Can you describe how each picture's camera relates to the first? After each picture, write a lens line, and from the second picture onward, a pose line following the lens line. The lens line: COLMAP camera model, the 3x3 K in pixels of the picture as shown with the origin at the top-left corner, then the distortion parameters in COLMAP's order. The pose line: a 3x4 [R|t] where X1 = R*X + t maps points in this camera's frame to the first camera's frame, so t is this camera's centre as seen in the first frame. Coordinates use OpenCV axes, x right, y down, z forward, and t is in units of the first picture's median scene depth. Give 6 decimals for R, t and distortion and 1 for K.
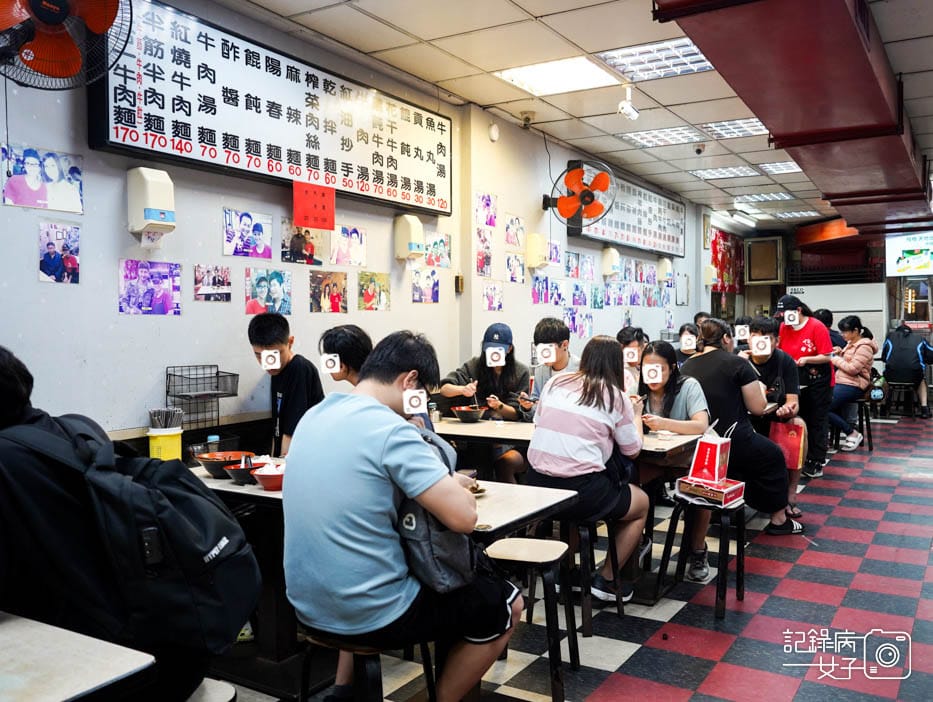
lens RADIAL K [[858.9, 0, 466.5], [0, 858.9, 351.0], [0, 0, 1]] dist [0.004743, 0.000499]
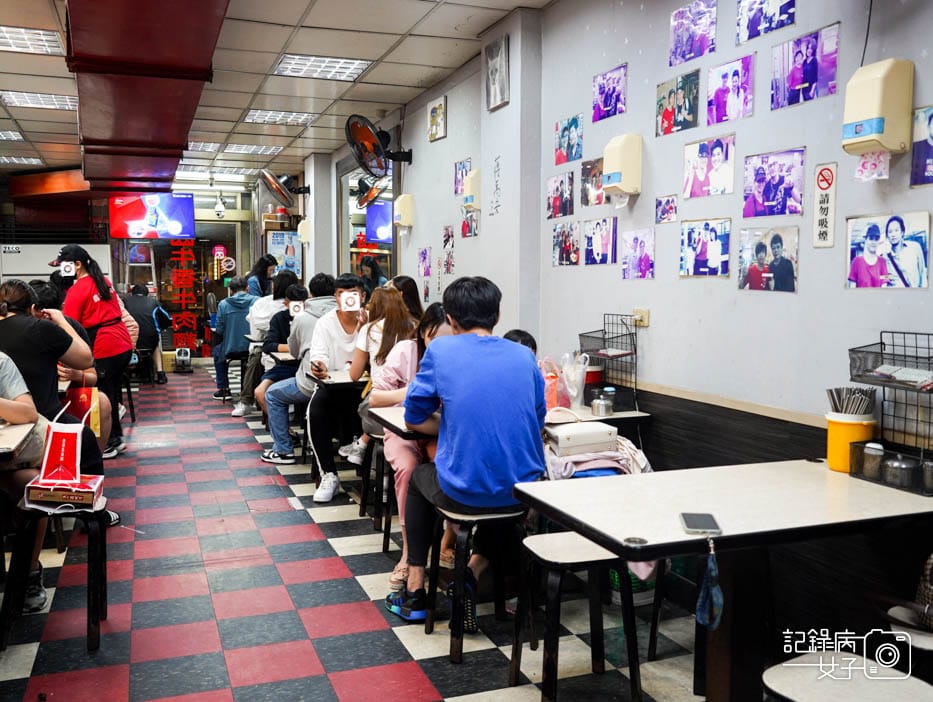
lens RADIAL K [[892.8, 0, 466.5], [0, 892.8, 351.0], [0, 0, 1]] dist [0.013458, 0.014403]
pose [[0.618275, -0.054027, 0.784103, -0.113425], [0.027518, 0.998511, 0.047102, 0.004691], [-0.785480, -0.007545, 0.618841, 0.190576]]
